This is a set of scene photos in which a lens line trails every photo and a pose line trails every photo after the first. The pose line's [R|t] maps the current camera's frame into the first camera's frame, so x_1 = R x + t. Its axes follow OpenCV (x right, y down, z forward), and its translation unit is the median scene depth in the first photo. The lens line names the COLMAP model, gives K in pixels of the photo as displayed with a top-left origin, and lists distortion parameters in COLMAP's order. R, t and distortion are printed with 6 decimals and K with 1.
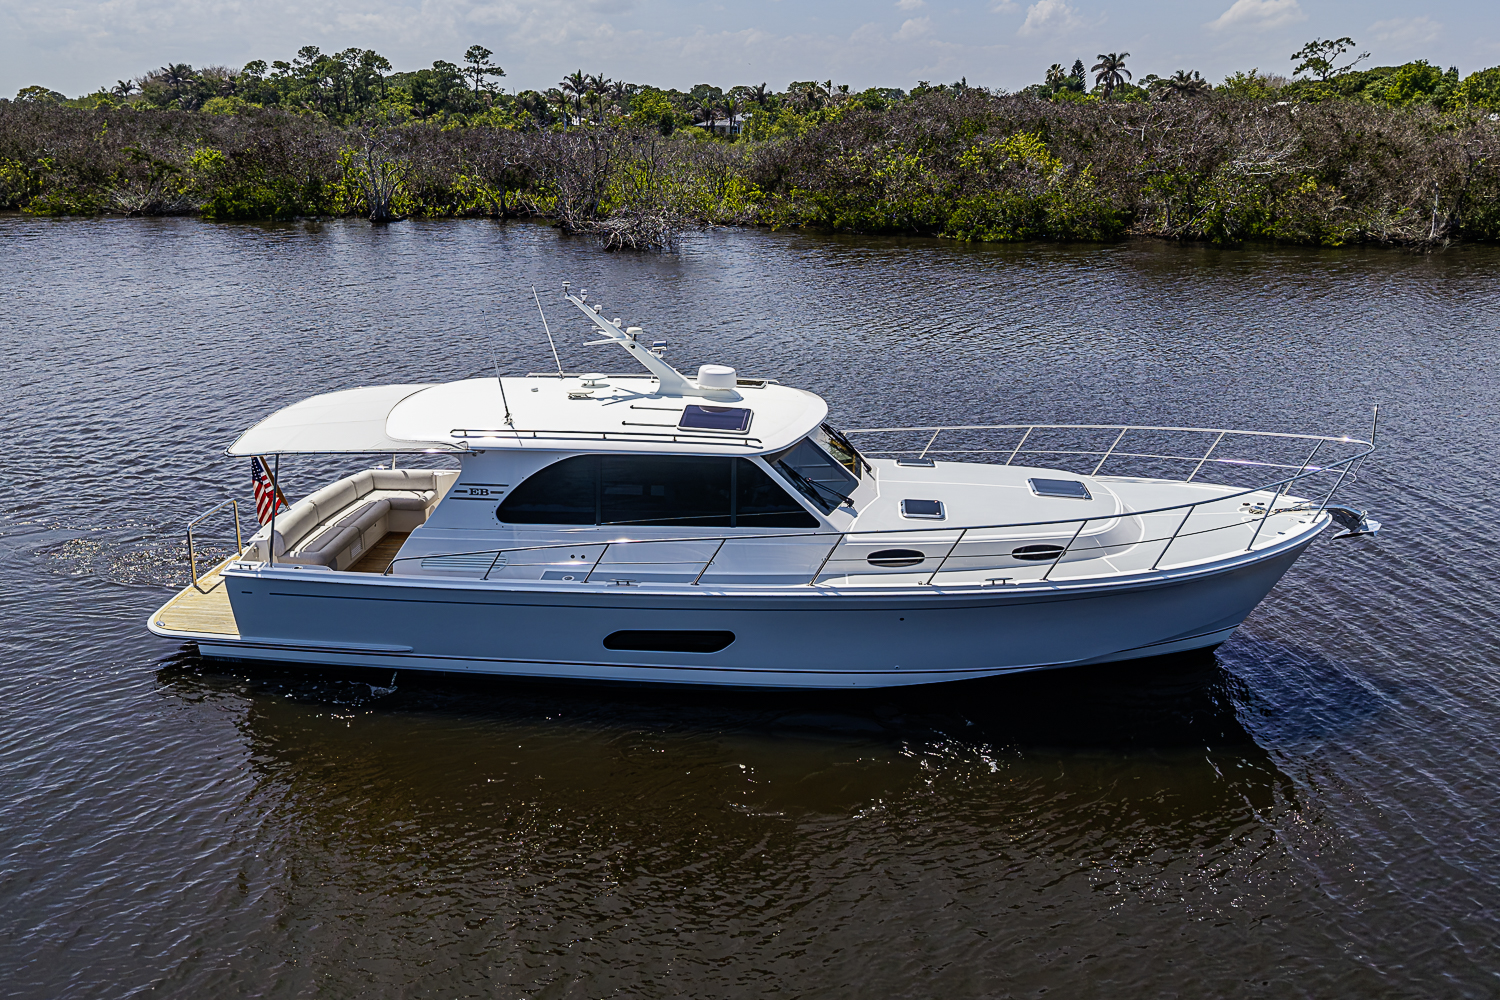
lens RADIAL K [[1197.7, 0, 747.4], [0, 1197.7, 478.6], [0, 0, 1]] dist [0.002585, -0.029625]
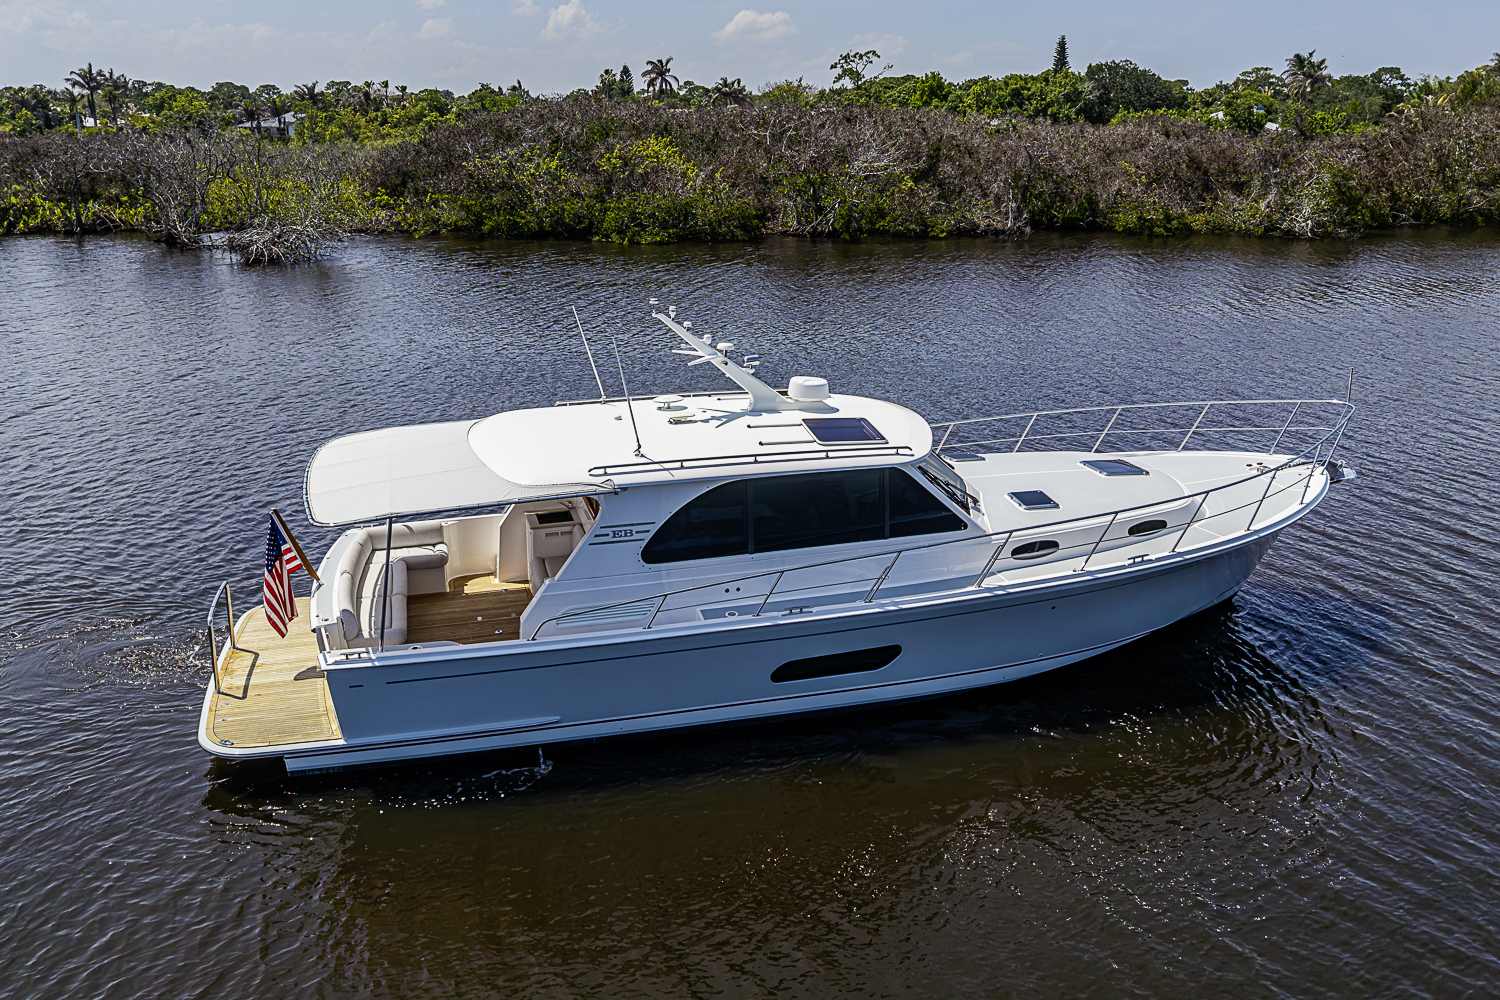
lens RADIAL K [[1192.4, 0, 747.1], [0, 1192.4, 499.2], [0, 0, 1]] dist [0.018465, -0.058326]
pose [[0.927089, -0.106781, 0.359309, -0.413903], [0.101674, 0.994266, 0.033141, -0.031604], [-0.360787, 0.005807, 0.932630, 0.116953]]
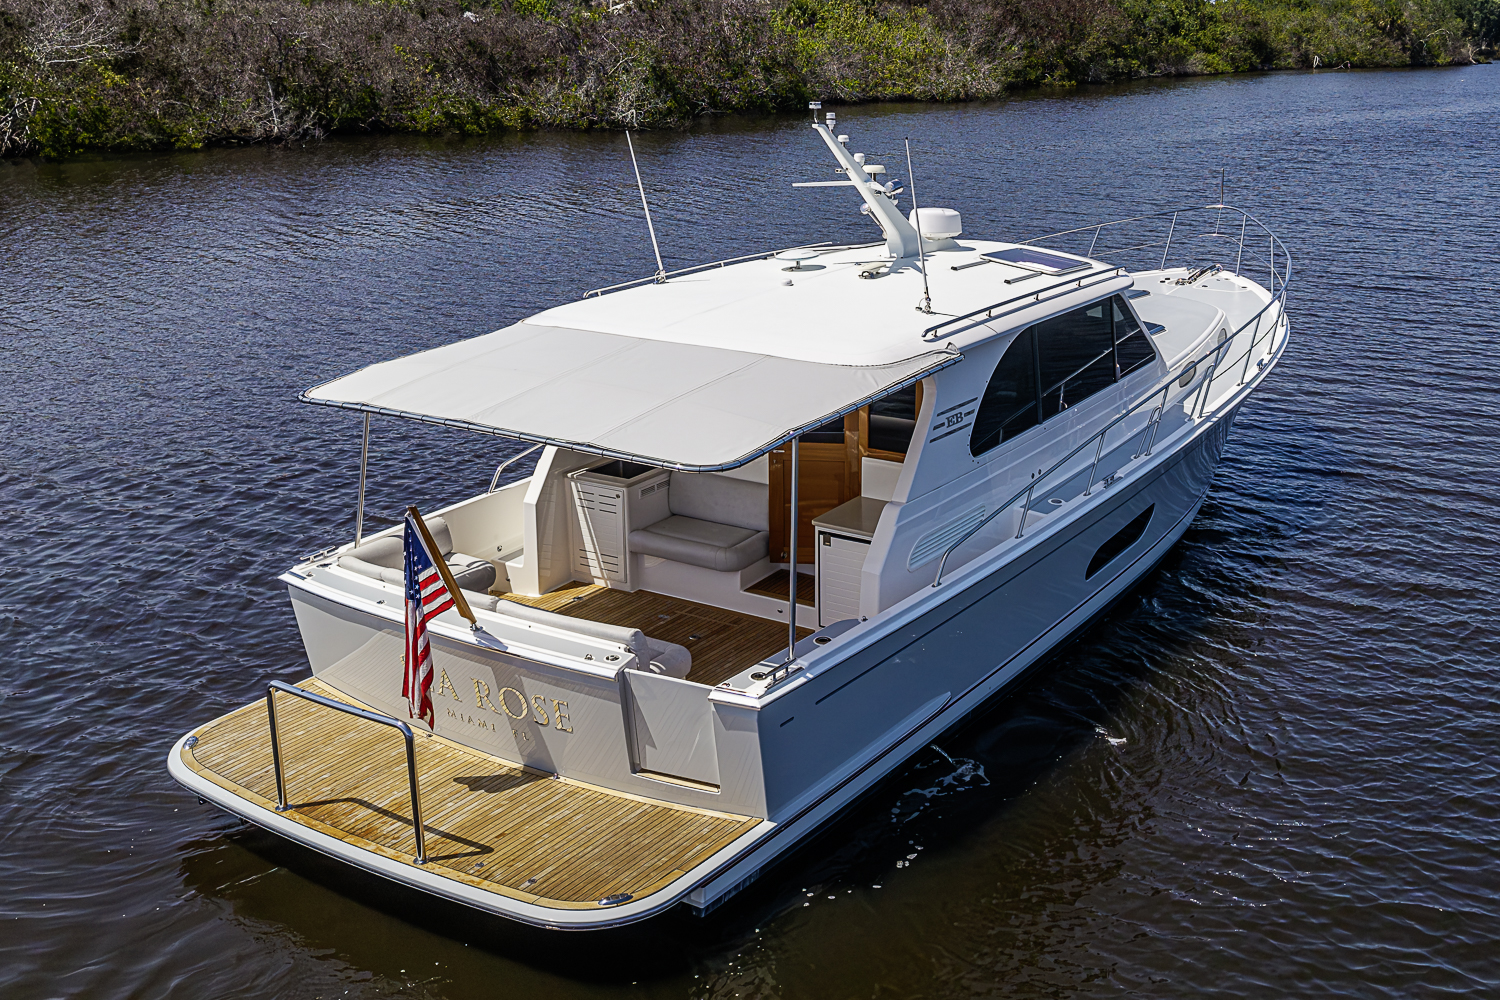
lens RADIAL K [[1417.2, 0, 993.9], [0, 1417.2, 500.3], [0, 0, 1]] dist [0.015255, -0.021367]
pose [[0.391190, -0.283887, 0.875430, -0.810815], [0.255595, 0.947326, 0.192987, -0.080992], [-0.884105, 0.148261, 0.443145, 0.589915]]
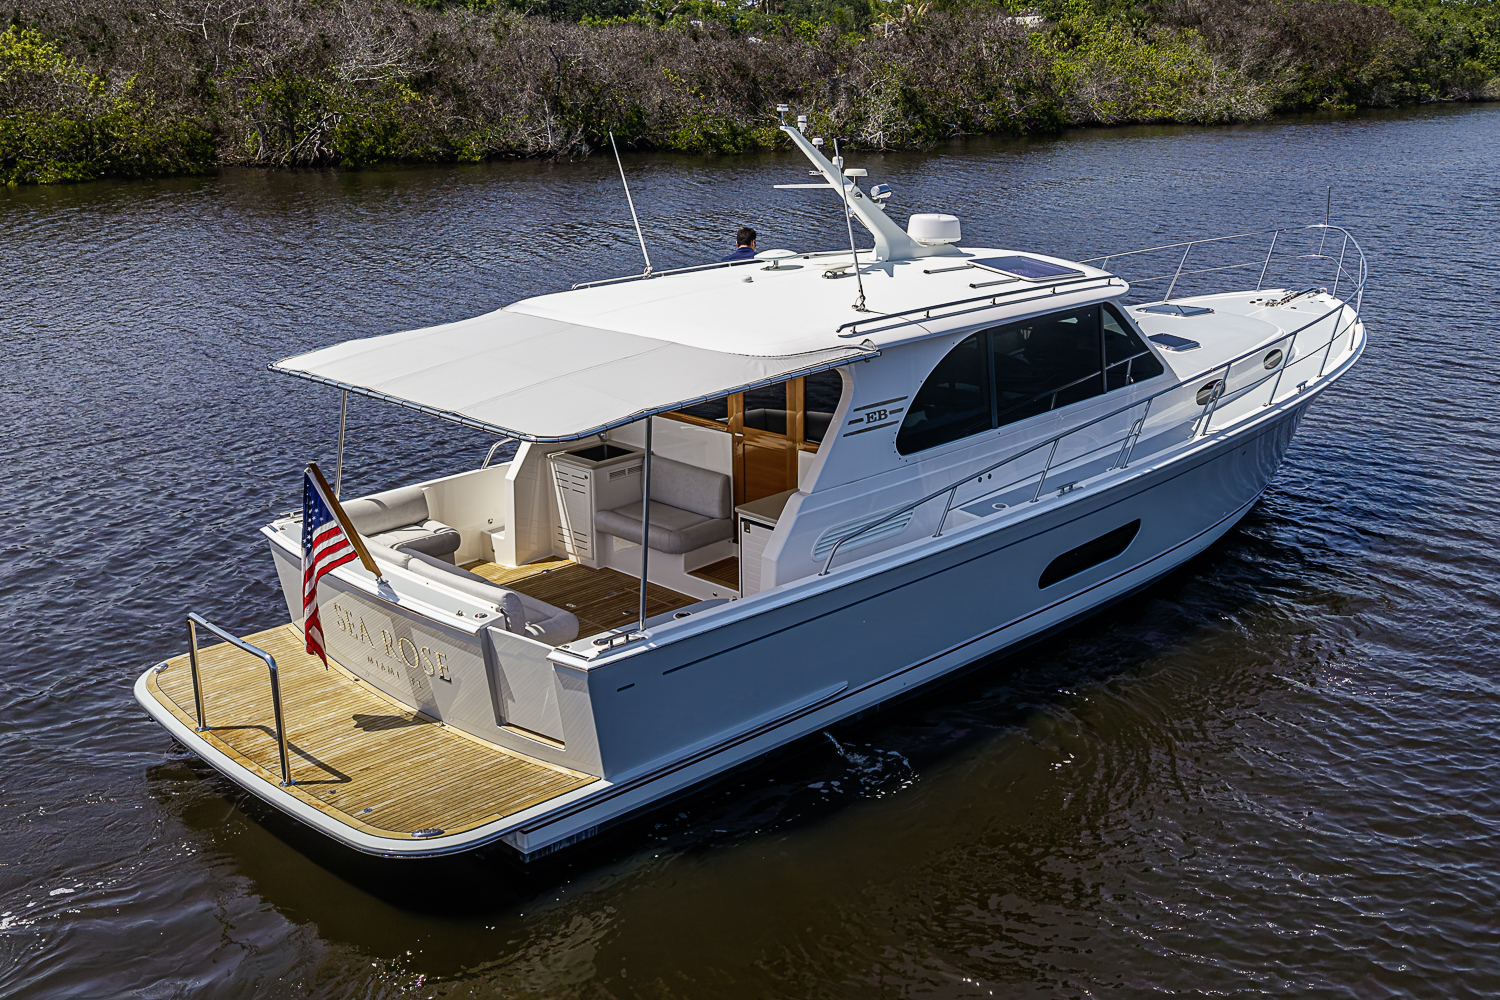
lens RADIAL K [[1450.4, 0, 978.6], [0, 1450.4, 522.2], [0, 0, 1]] dist [0.010171, -0.014335]
pose [[0.566288, -0.248859, 0.785739, -0.750607], [0.230577, 0.963096, 0.138853, -0.027314], [-0.791297, 0.102543, 0.602771, 0.440220]]
